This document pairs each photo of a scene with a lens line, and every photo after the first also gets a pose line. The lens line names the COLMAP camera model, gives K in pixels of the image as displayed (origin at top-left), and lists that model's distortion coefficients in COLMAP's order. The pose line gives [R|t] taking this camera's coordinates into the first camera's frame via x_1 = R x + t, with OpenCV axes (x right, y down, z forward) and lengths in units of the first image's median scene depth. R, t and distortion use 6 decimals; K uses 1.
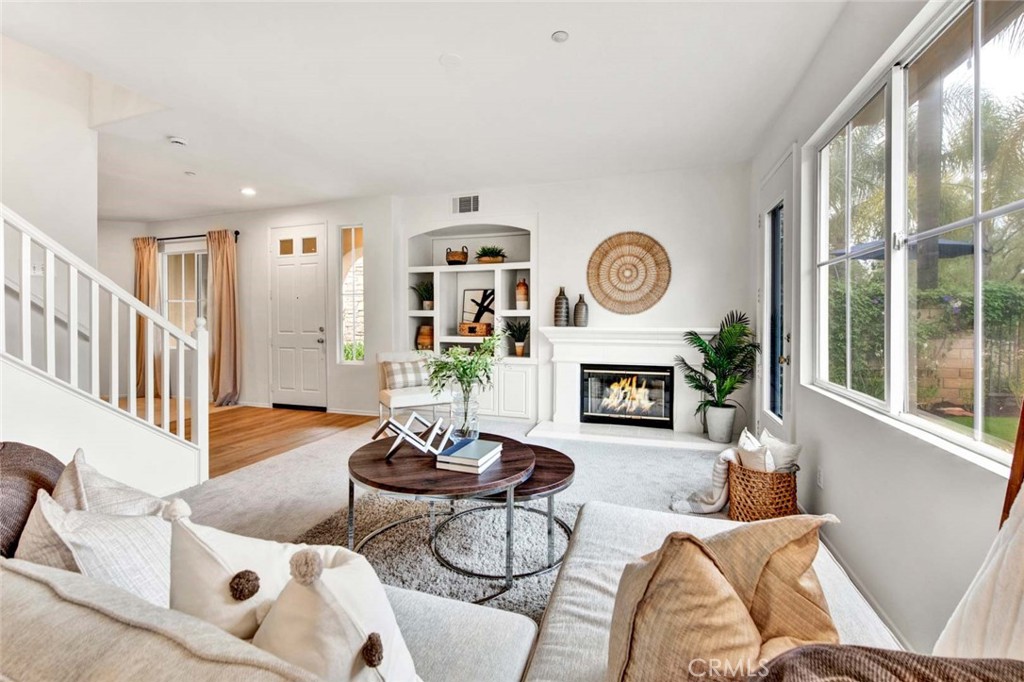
lens RADIAL K [[435.7, 0, 513.2], [0, 435.7, 321.7], [0, 0, 1]] dist [-0.001594, -0.000446]
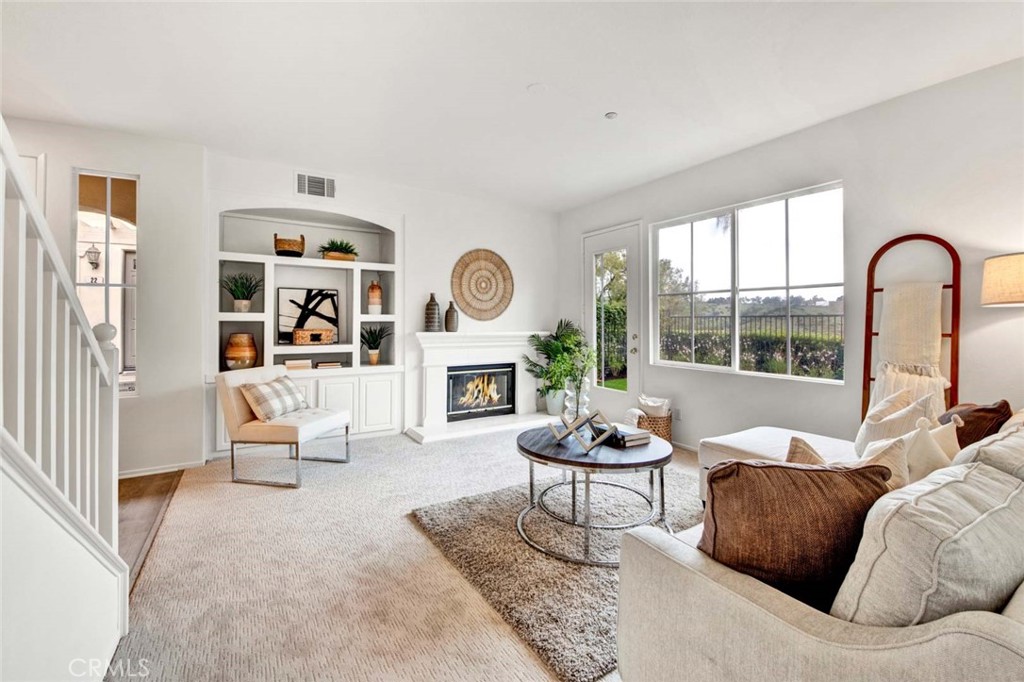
lens RADIAL K [[435.7, 0, 513.2], [0, 435.7, 321.7], [0, 0, 1]] dist [-0.001594, -0.000446]
pose [[0.632230, 0.005938, 0.774758, -0.564899], [0.003159, 0.999943, -0.010242, -0.001858], [-0.774774, 0.008922, 0.632175, 0.208282]]
